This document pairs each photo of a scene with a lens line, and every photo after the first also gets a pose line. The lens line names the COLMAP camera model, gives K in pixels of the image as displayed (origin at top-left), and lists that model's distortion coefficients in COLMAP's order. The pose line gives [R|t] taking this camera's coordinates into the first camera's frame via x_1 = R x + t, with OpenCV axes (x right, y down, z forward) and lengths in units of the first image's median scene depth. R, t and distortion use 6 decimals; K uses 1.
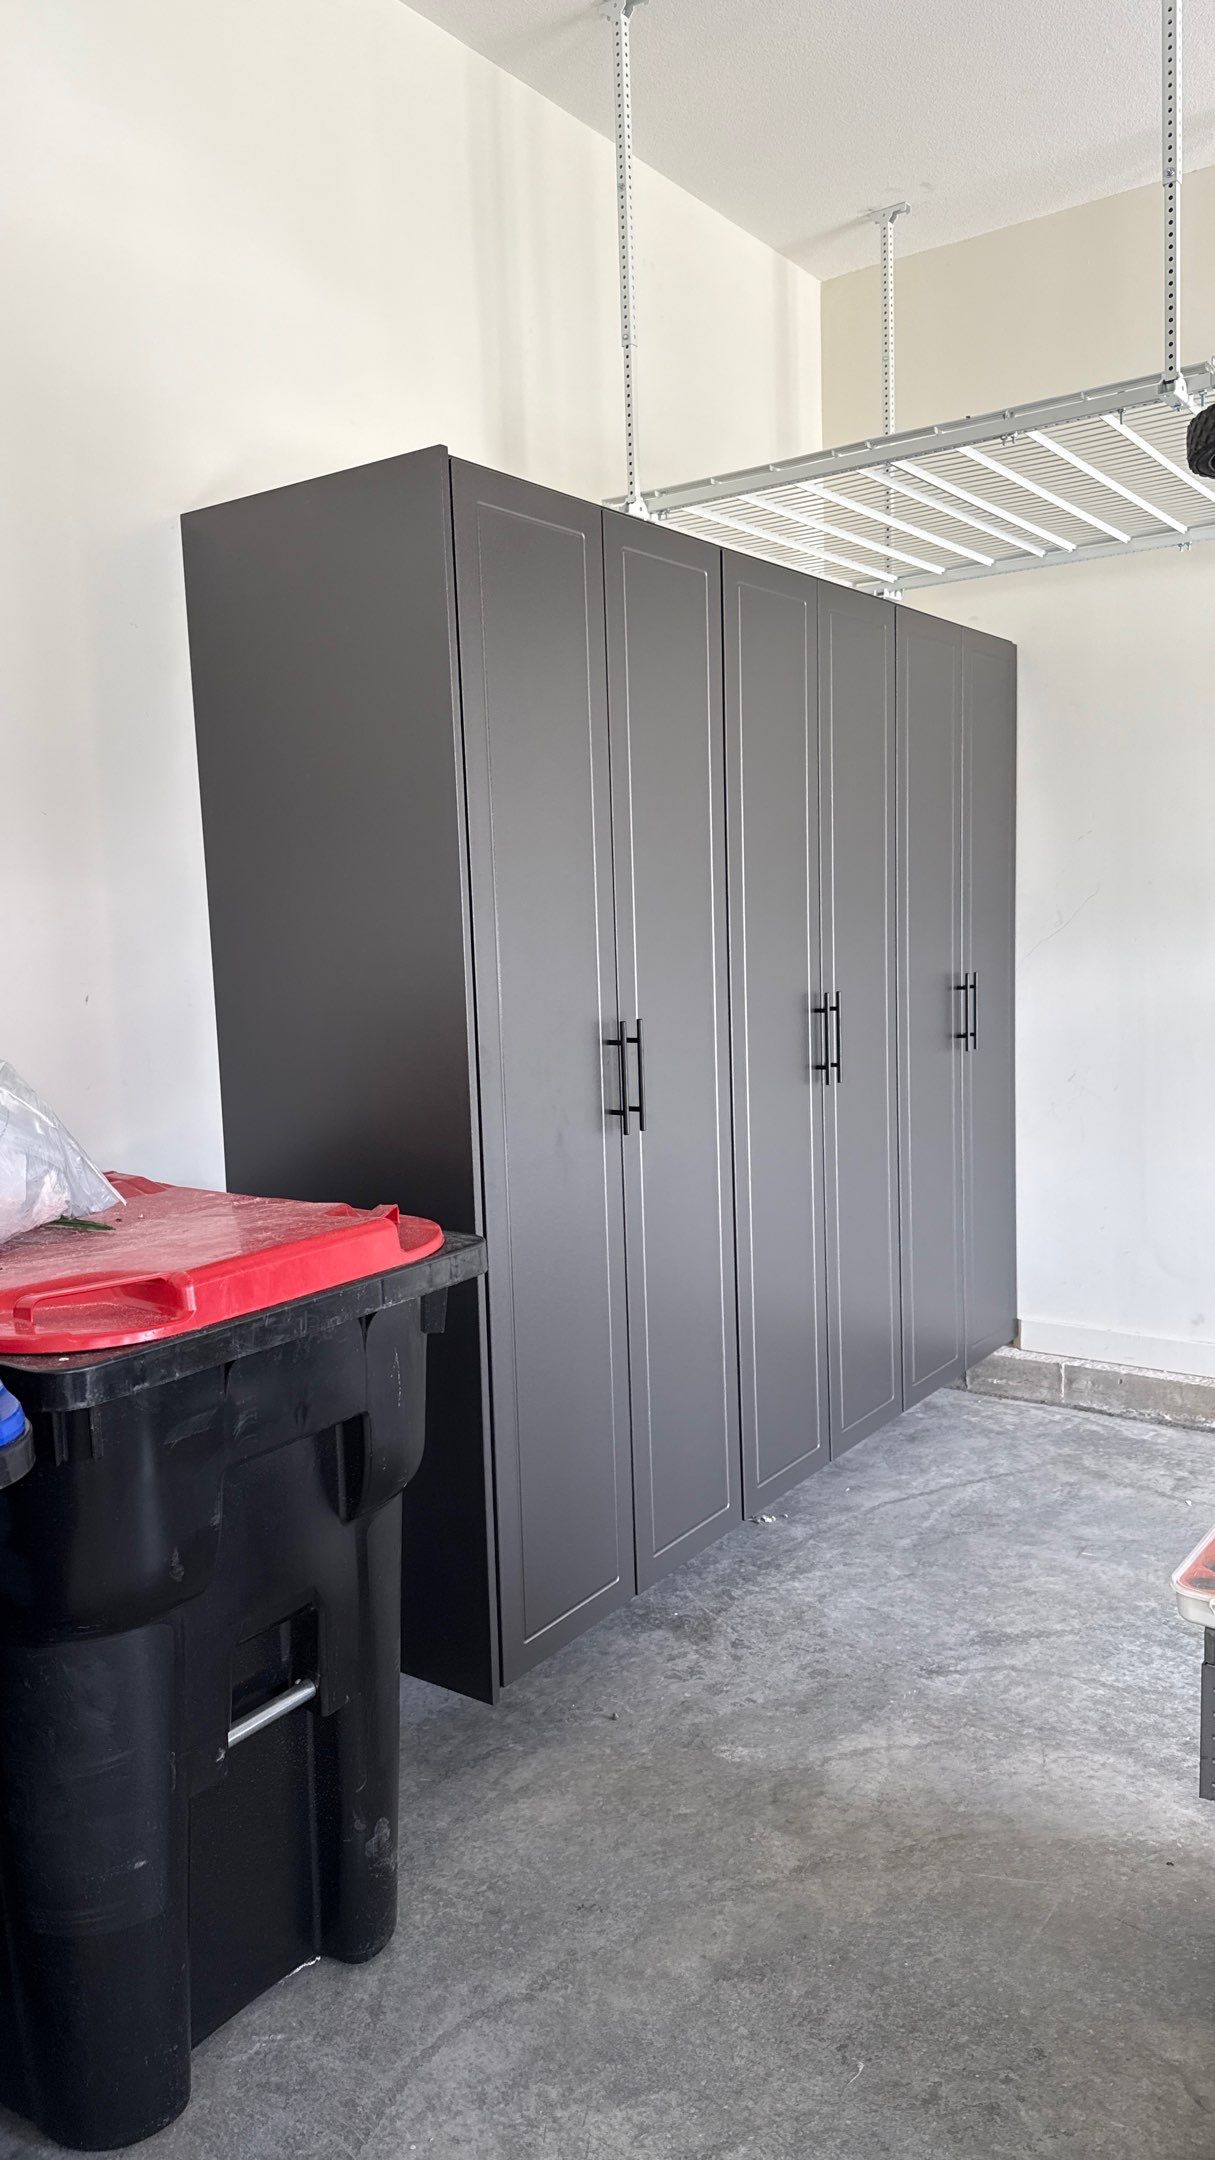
lens RADIAL K [[1501.2, 0, 607.5], [0, 1501.2, 1080.0], [0, 0, 1]] dist [0.117922, -0.193348]
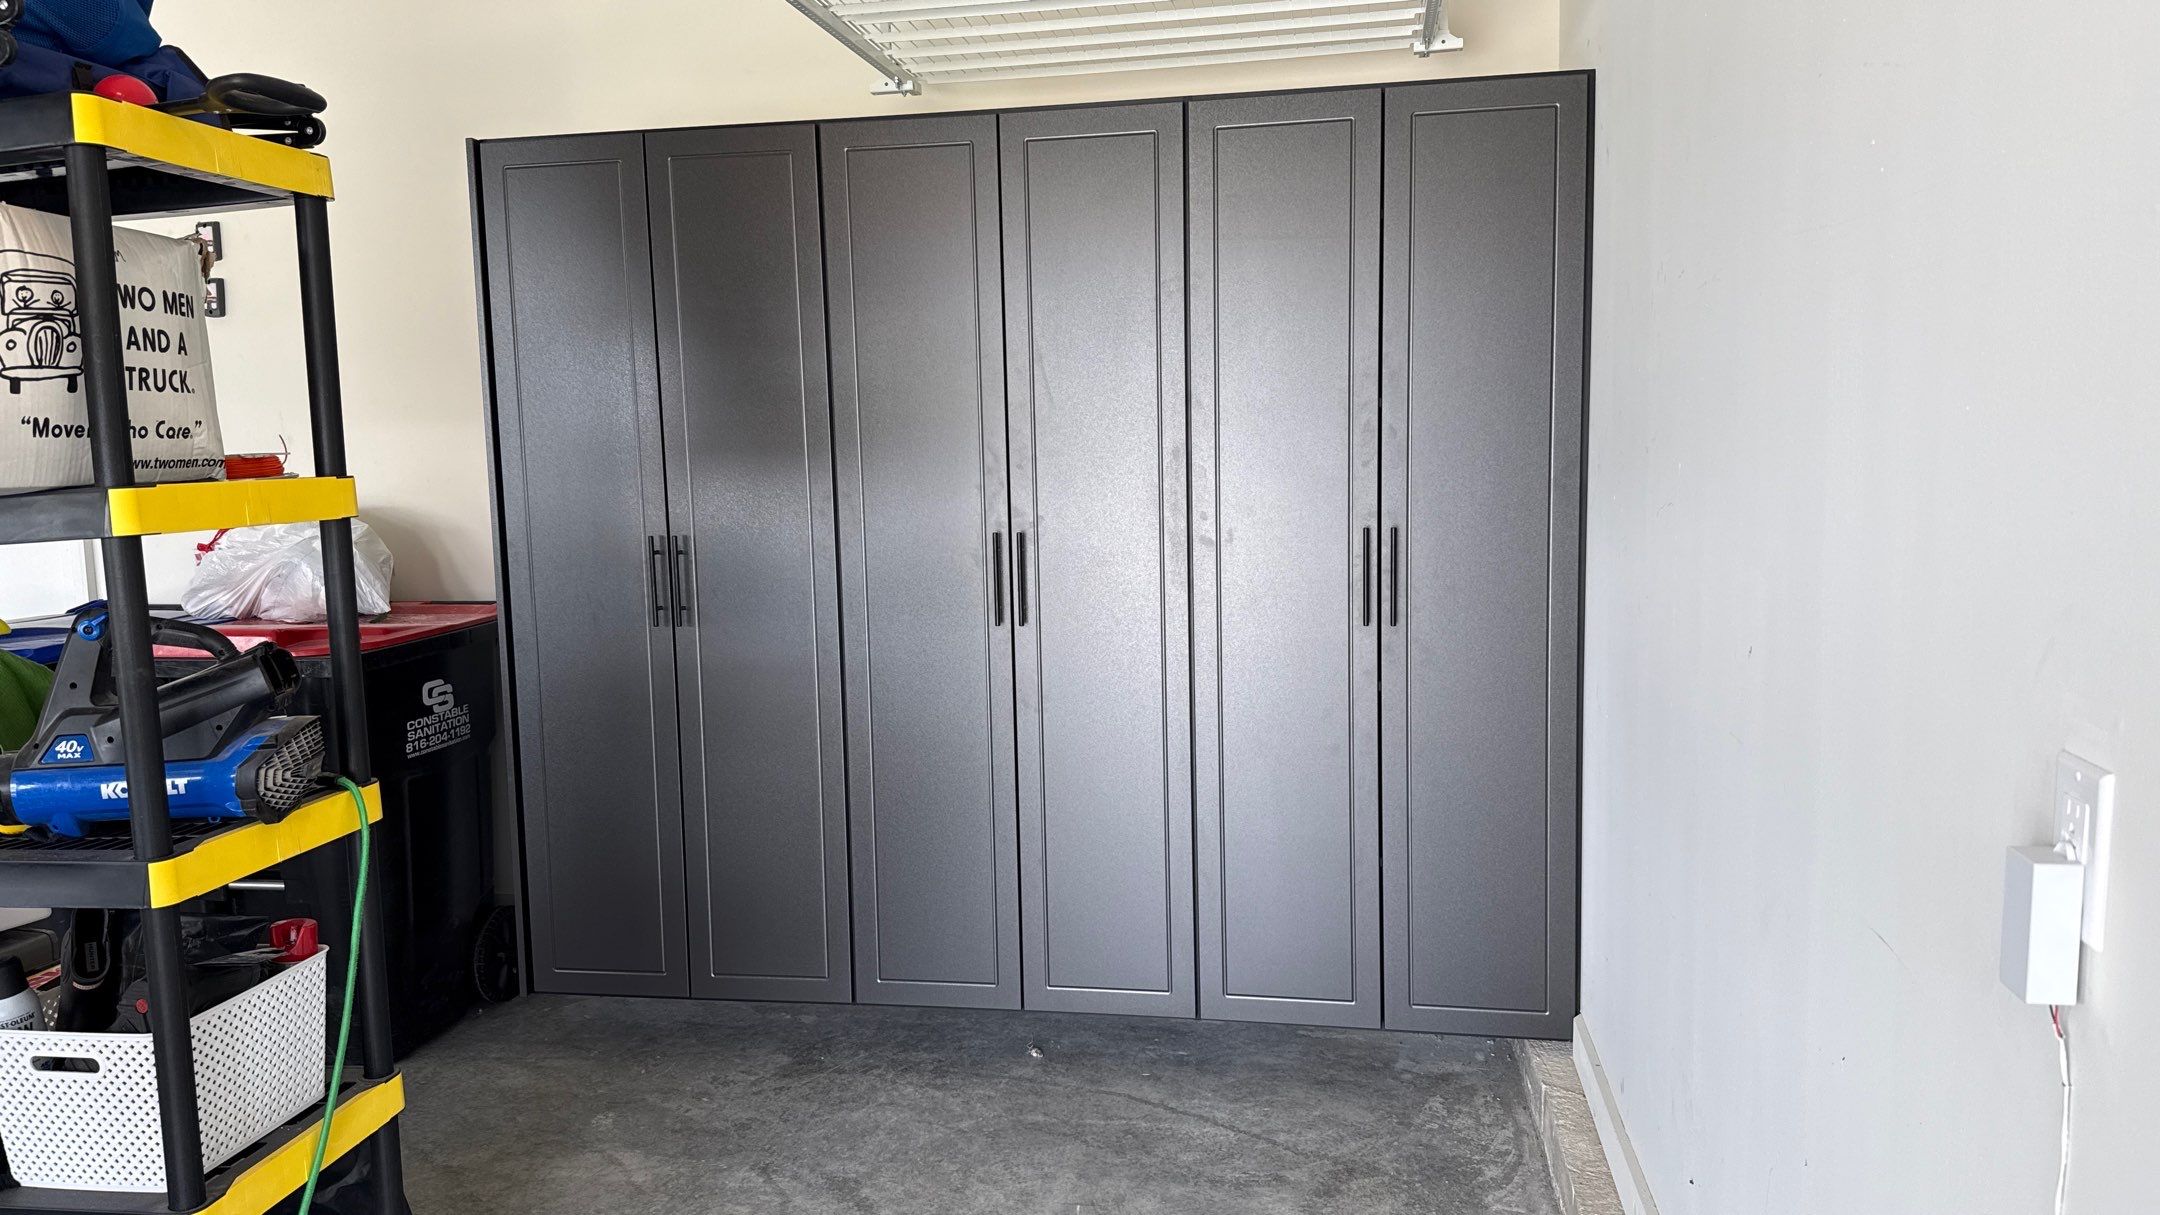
lens RADIAL K [[1505.9, 0, 1080.0], [0, 1505.9, 607.5], [0, 0, 1]] dist [0.142056, -0.266561]
pose [[0.424868, 0.120053, -0.897260, 1.098499], [-0.091489, 0.991787, 0.089379, -0.105577], [0.900621, 0.044115, 0.432362, 0.646221]]
